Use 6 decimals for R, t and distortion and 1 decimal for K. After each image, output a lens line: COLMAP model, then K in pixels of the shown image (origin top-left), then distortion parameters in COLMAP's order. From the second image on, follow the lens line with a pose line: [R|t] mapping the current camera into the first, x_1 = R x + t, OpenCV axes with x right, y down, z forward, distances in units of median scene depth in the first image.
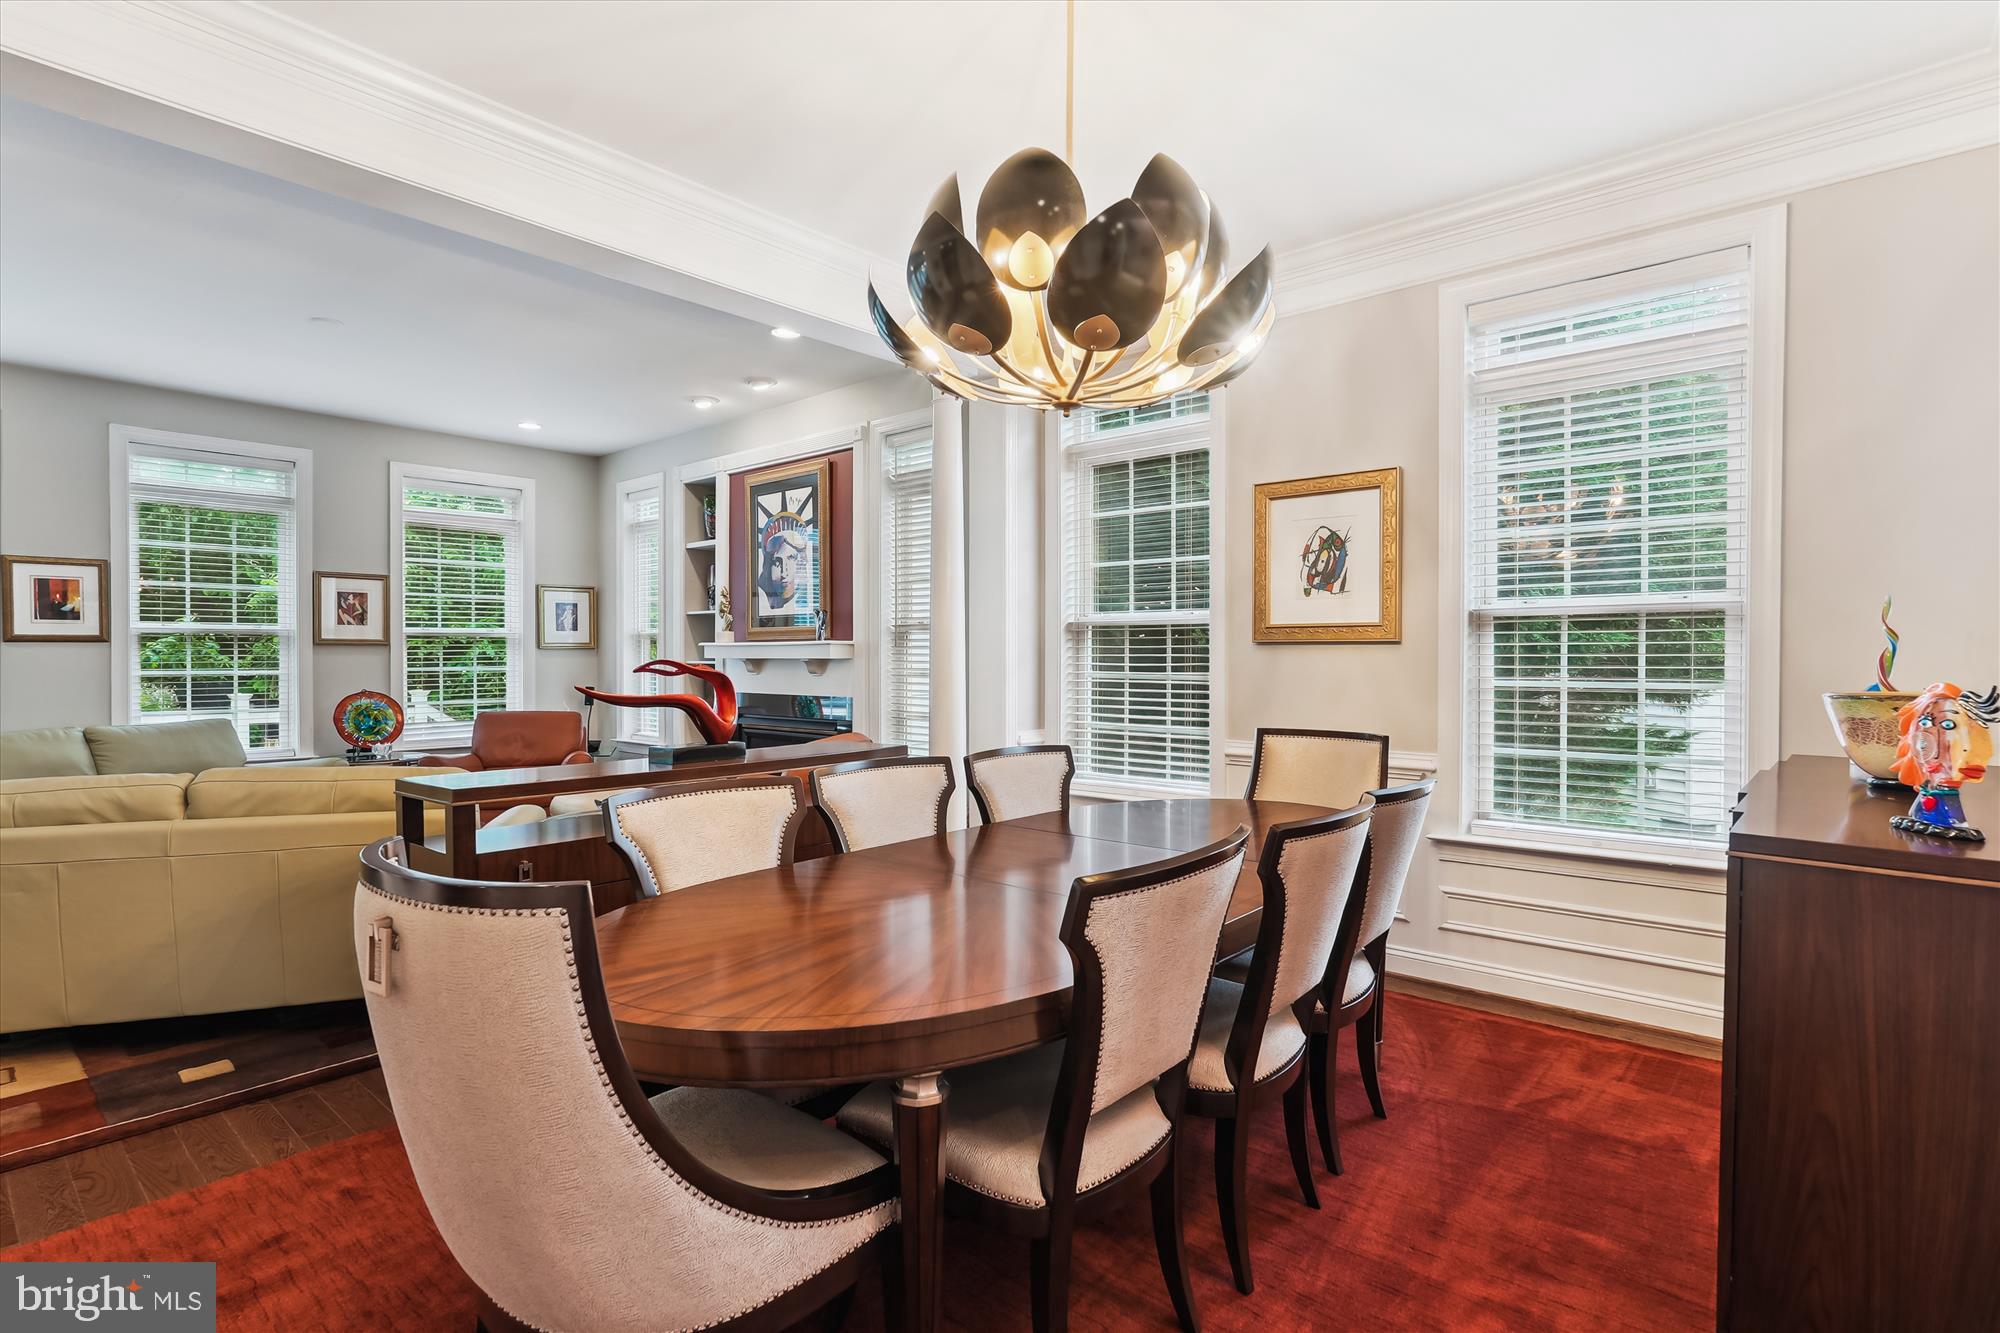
lens RADIAL K [[969.1, 0, 1003.3], [0, 969.1, 661.2], [0, 0, 1]] dist [-0.002265, 0.001451]
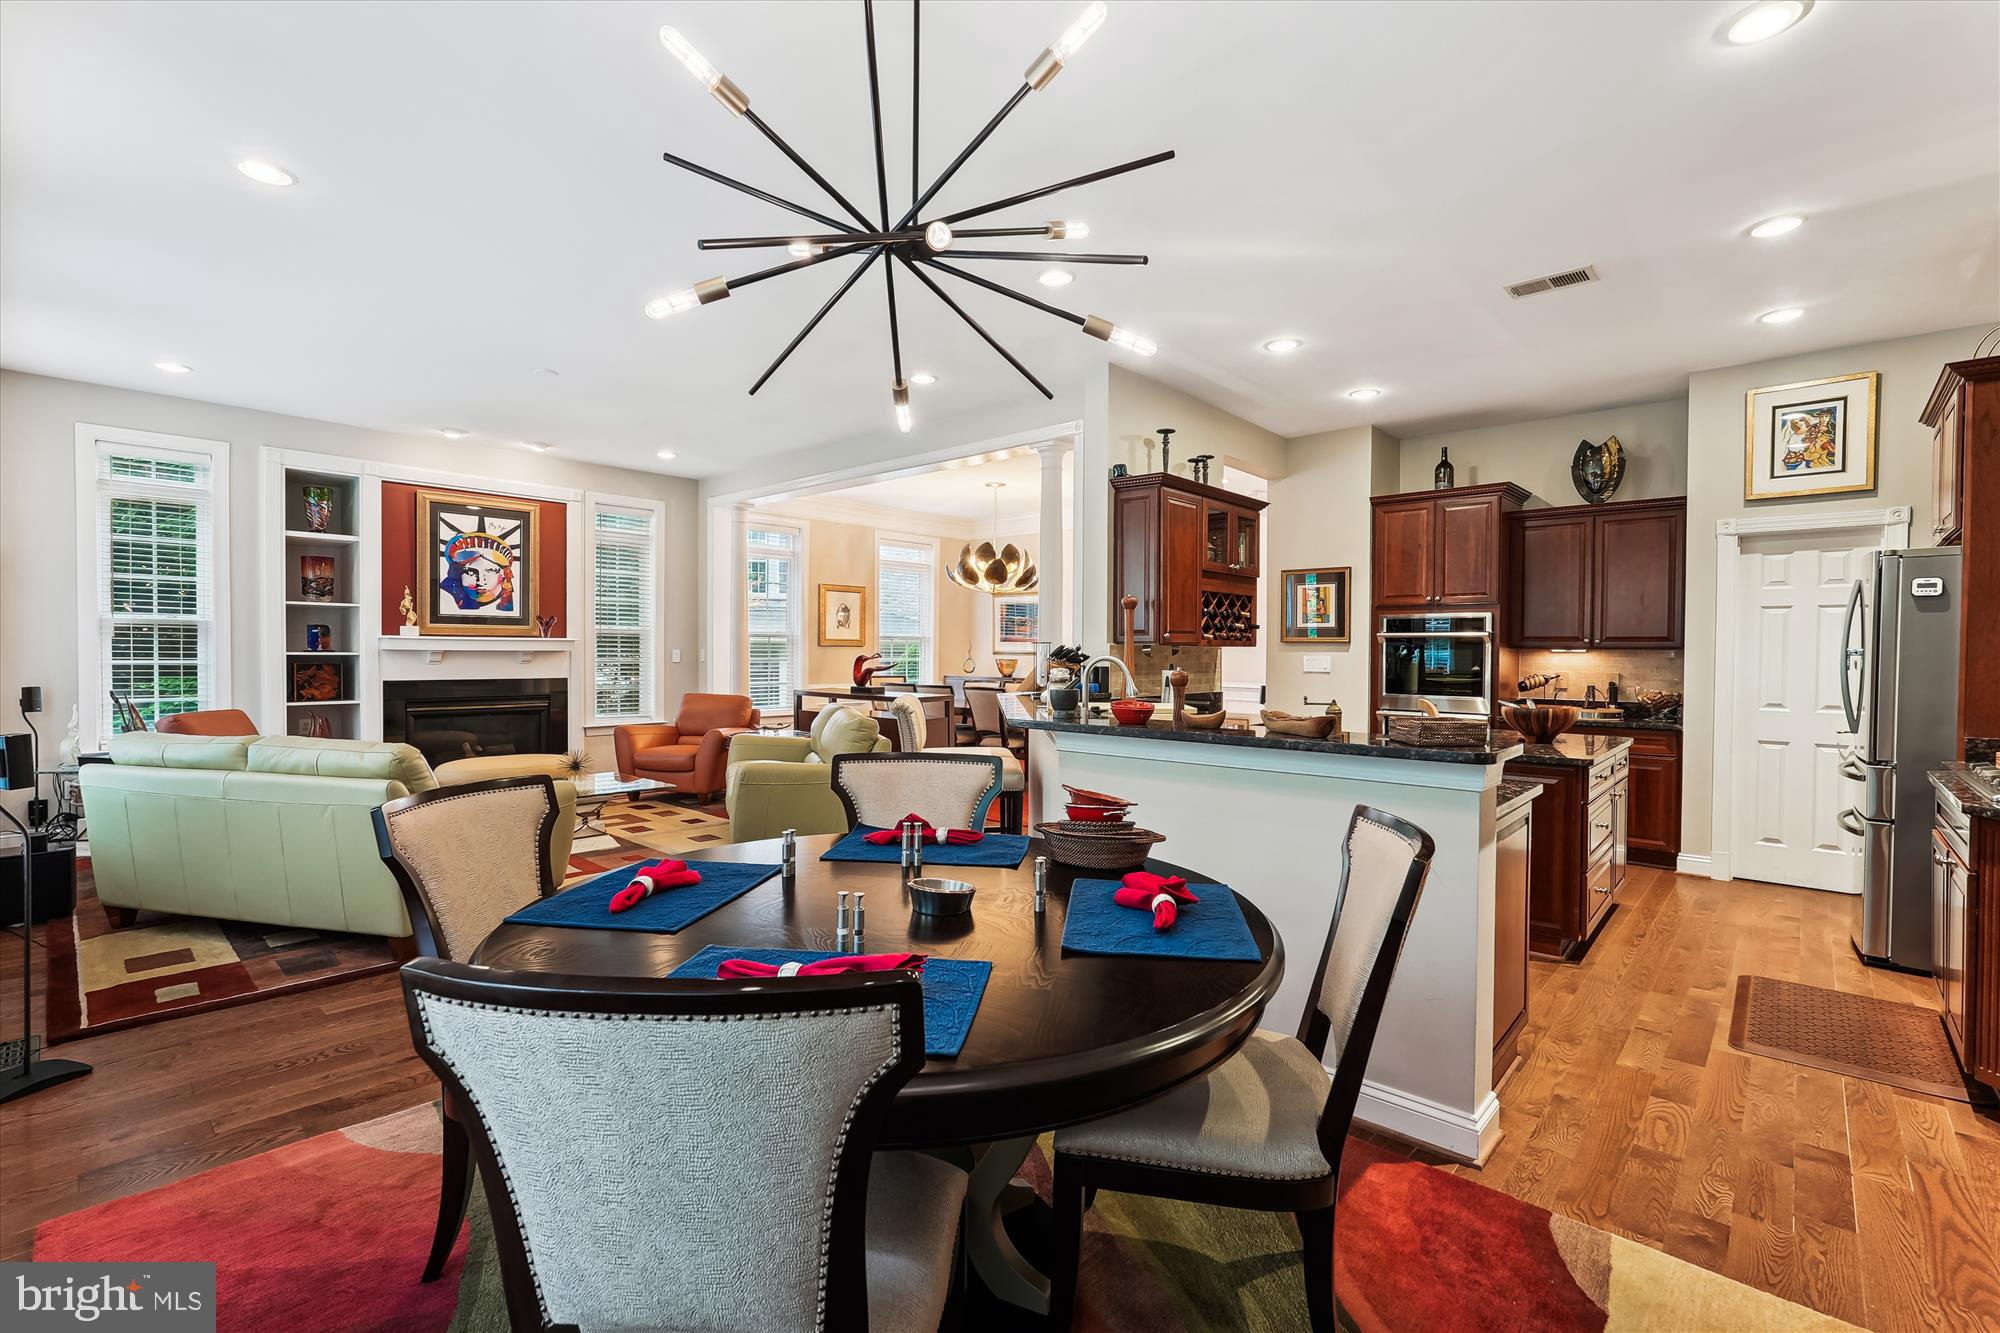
lens RADIAL K [[895.9, 0, 1006.0], [0, 895.9, 663.7], [0, 0, 1]] dist [-0.004622, 0.001582]
pose [[0.025144, -0.017327, 0.999534, -1.783969], [-0.003324, 0.999843, 0.017416, -0.010714], [-0.999678, -0.003760, 0.025082, 0.388299]]
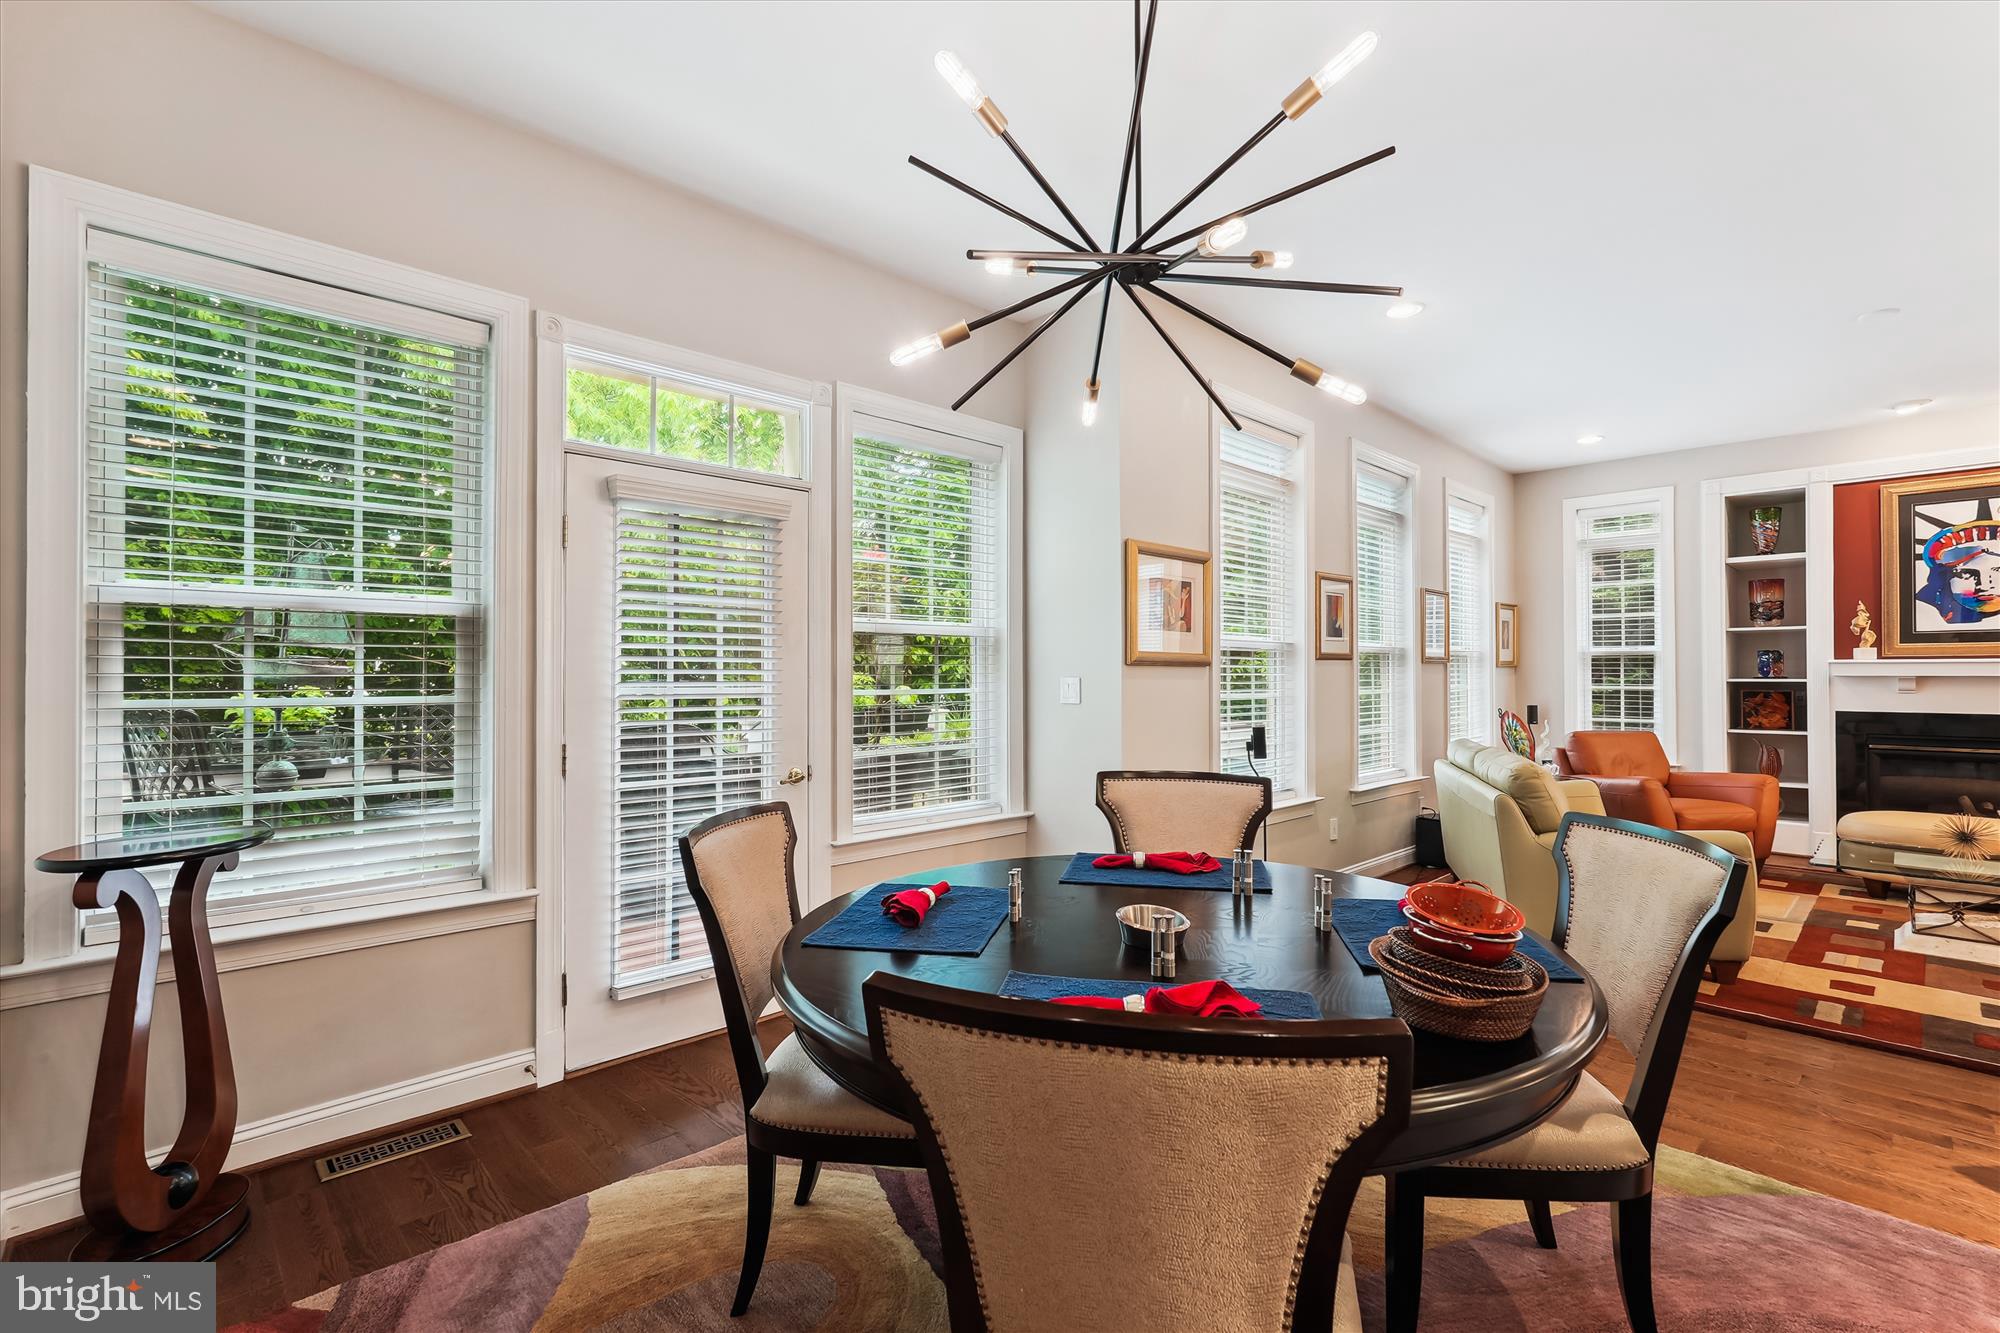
lens RADIAL K [[895.9, 0, 1018.1], [0, 895.9, 675.4], [0, 0, 1]] dist [-0.004622, 0.001582]
pose [[0.997656, -0.001412, -0.068417, -1.447390], [0.000995, 0.999981, -0.006126, 0.000743], [0.068424, 0.006044, 0.997638, 0.090739]]
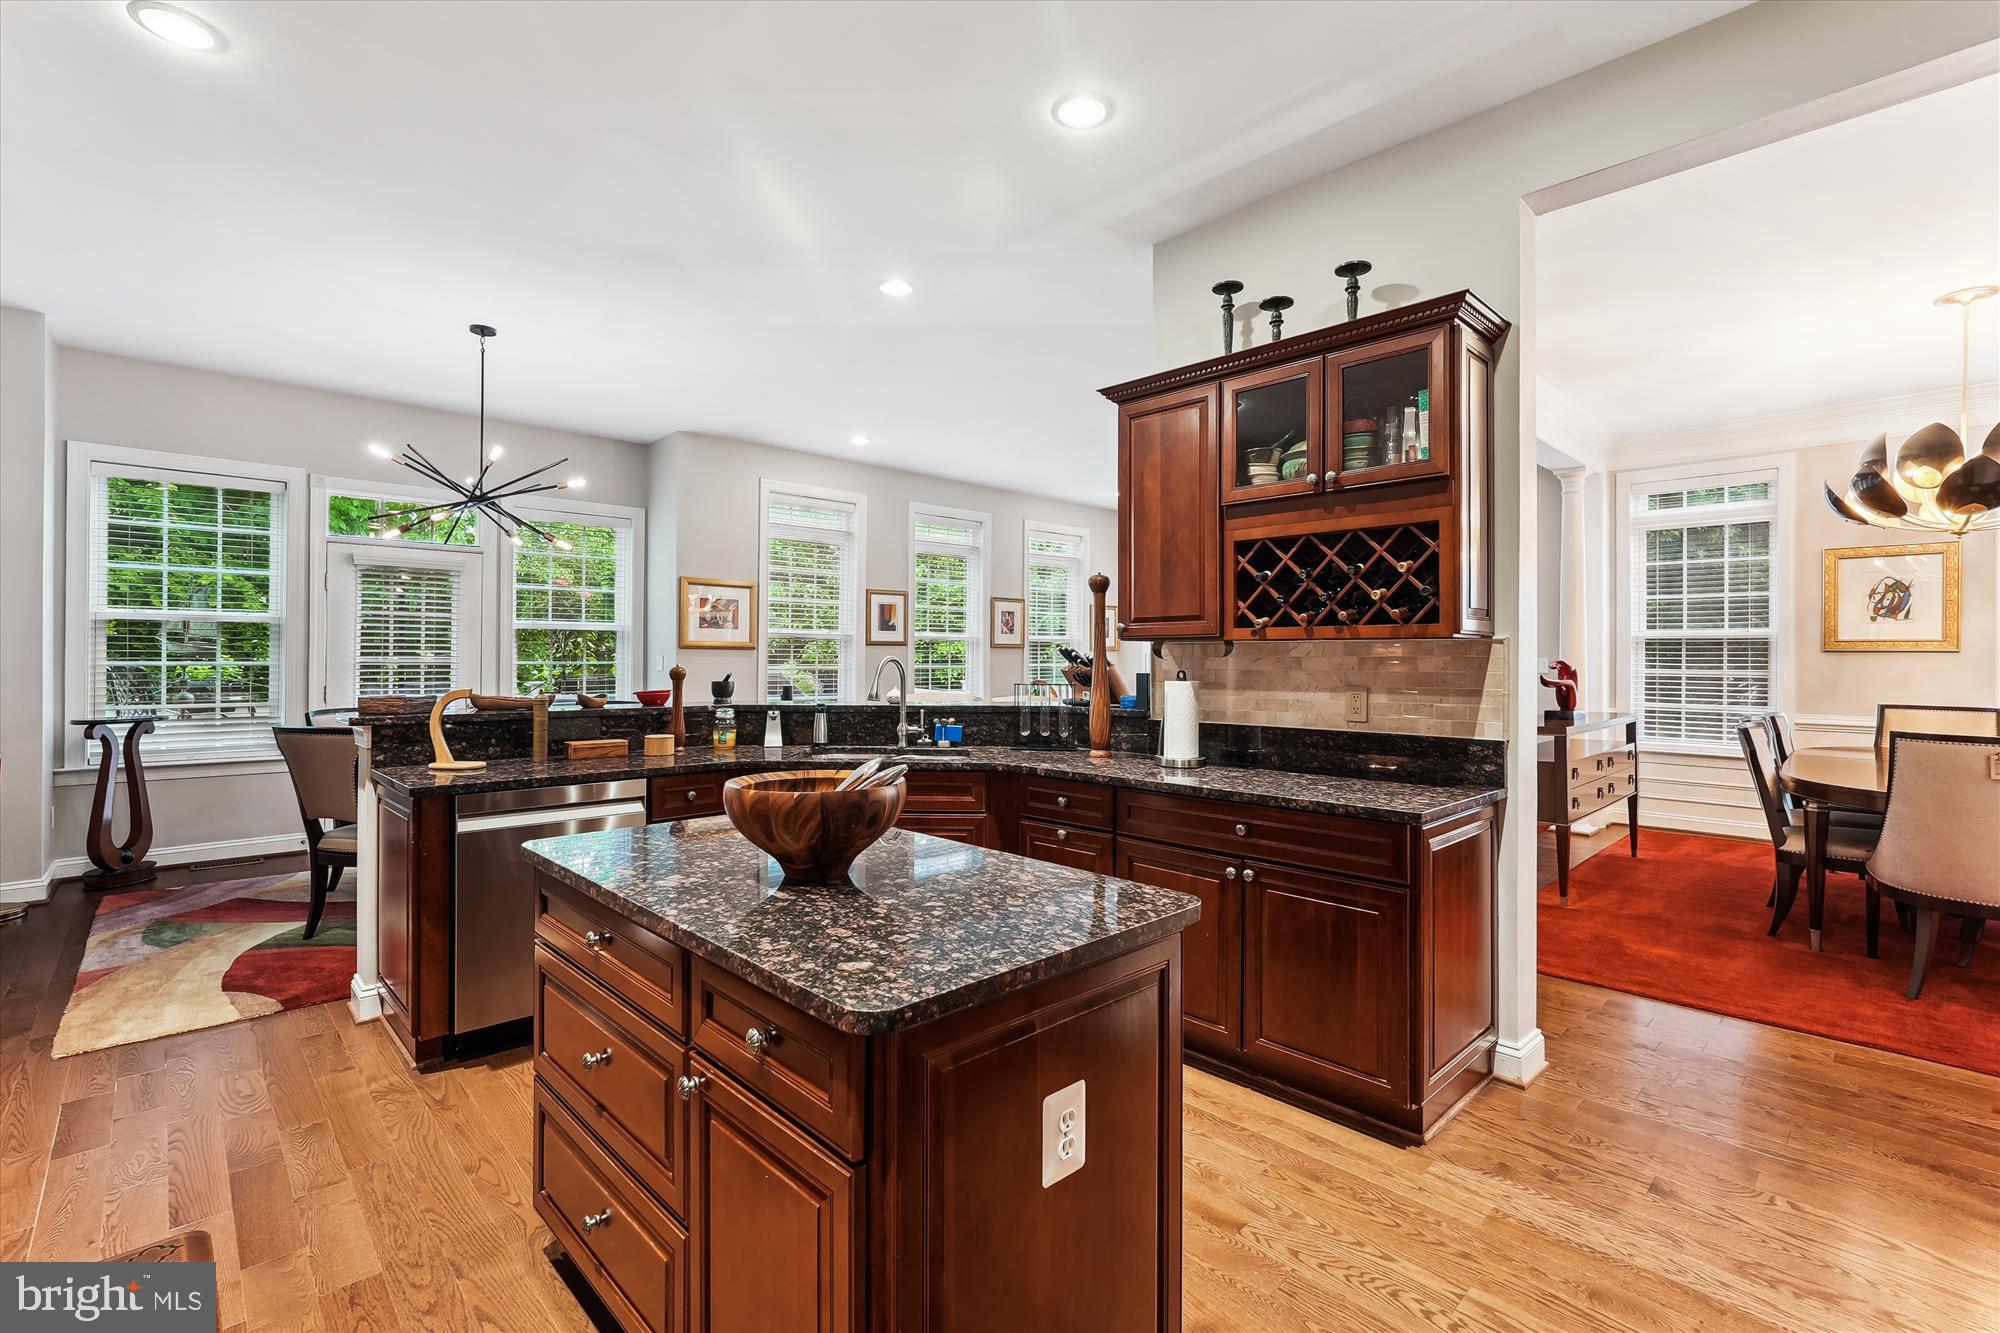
lens RADIAL K [[895.9, 0, 1007.2], [0, 895.9, 652.8], [0, 0, 1]] dist [-0.004622, 0.001582]
pose [[0.997122, 0.004782, -0.075658, -0.803183], [-0.005529, 0.999938, -0.009659, 0.003965], [0.075607, 0.010049, 0.997087, -0.448534]]
